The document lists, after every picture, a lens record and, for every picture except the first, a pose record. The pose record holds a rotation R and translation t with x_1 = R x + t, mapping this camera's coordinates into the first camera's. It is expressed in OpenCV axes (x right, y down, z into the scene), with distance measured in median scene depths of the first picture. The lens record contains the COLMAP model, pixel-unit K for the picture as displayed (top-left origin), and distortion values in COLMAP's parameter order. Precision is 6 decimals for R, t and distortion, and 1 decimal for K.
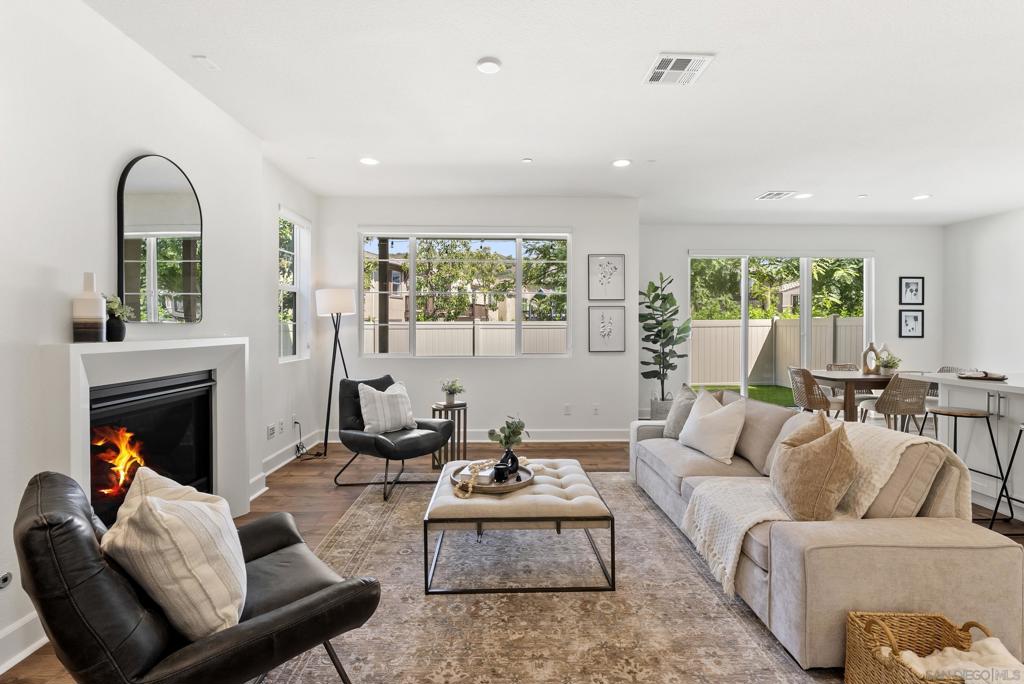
lens RADIAL K [[466.0, 0, 514.2], [0, 466.0, 327.1], [0, 0, 1]] dist [0.000659, 0.000590]
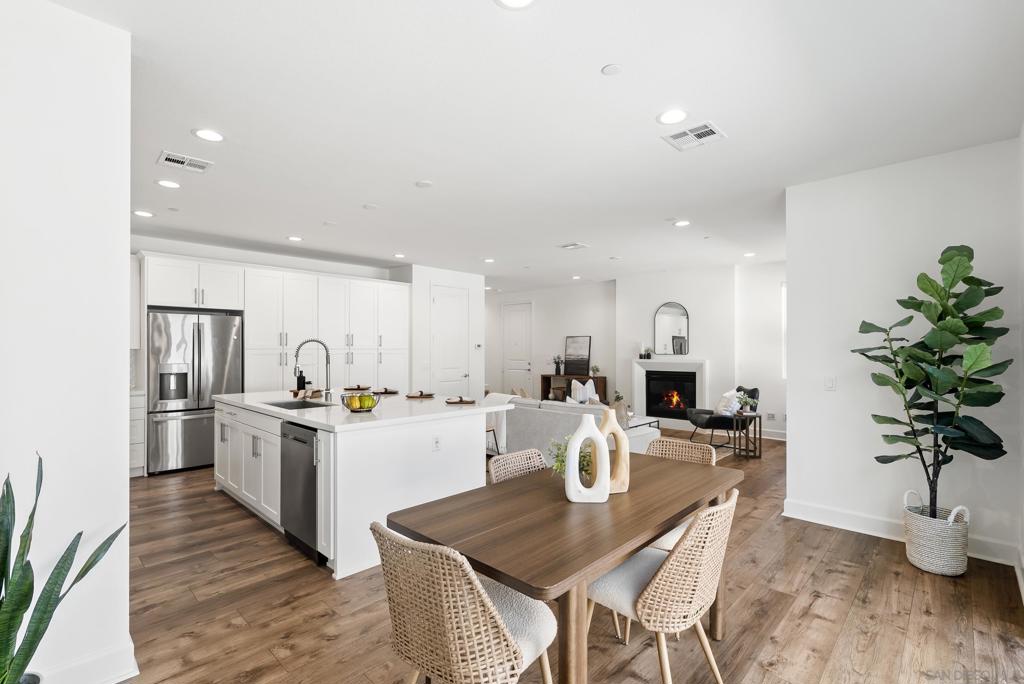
lens RADIAL K [[472.3, 0, 512.7], [0, 472.3, 346.3], [0, 0, 1]] dist [-0.004119, 0.000208]
pose [[-0.704722, -0.006067, -0.709458, 2.223562], [-0.000570, 0.999968, -0.007985, -0.036192], [0.709484, -0.005223, -0.704703, 2.443718]]
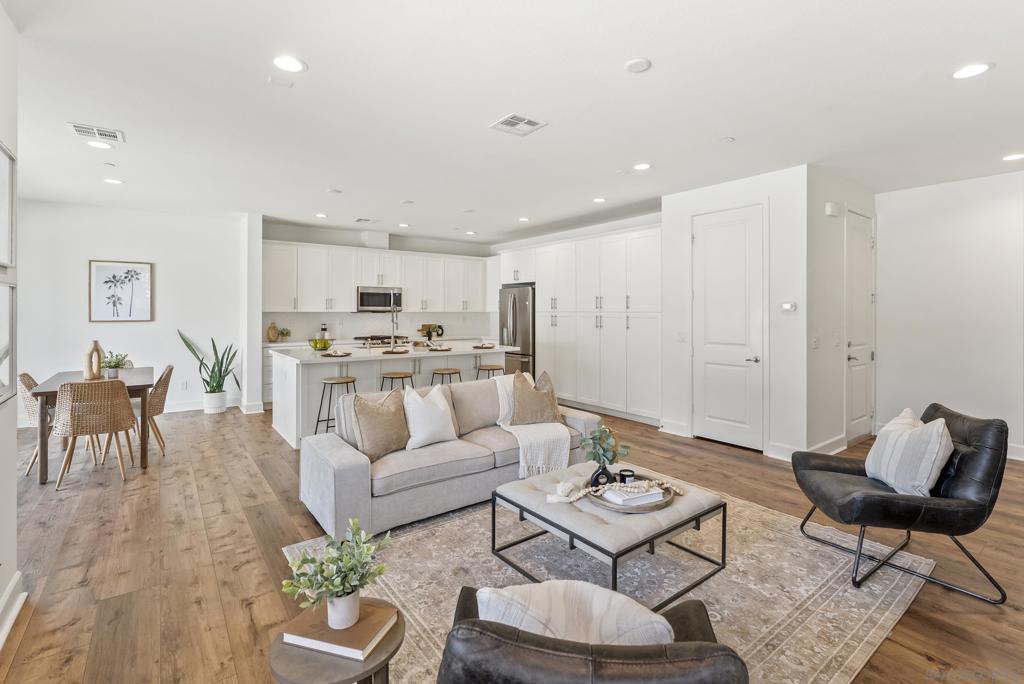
lens RADIAL K [[466.0, 0, 514.2], [0, 466.0, 327.1], [0, 0, 1]] dist [0.000659, 0.000590]
pose [[-0.584306, -0.028985, 0.811015, -0.651996], [0.003835, 0.999252, 0.038476, -0.057106], [-0.811524, 0.025592, -0.583758, 1.755561]]
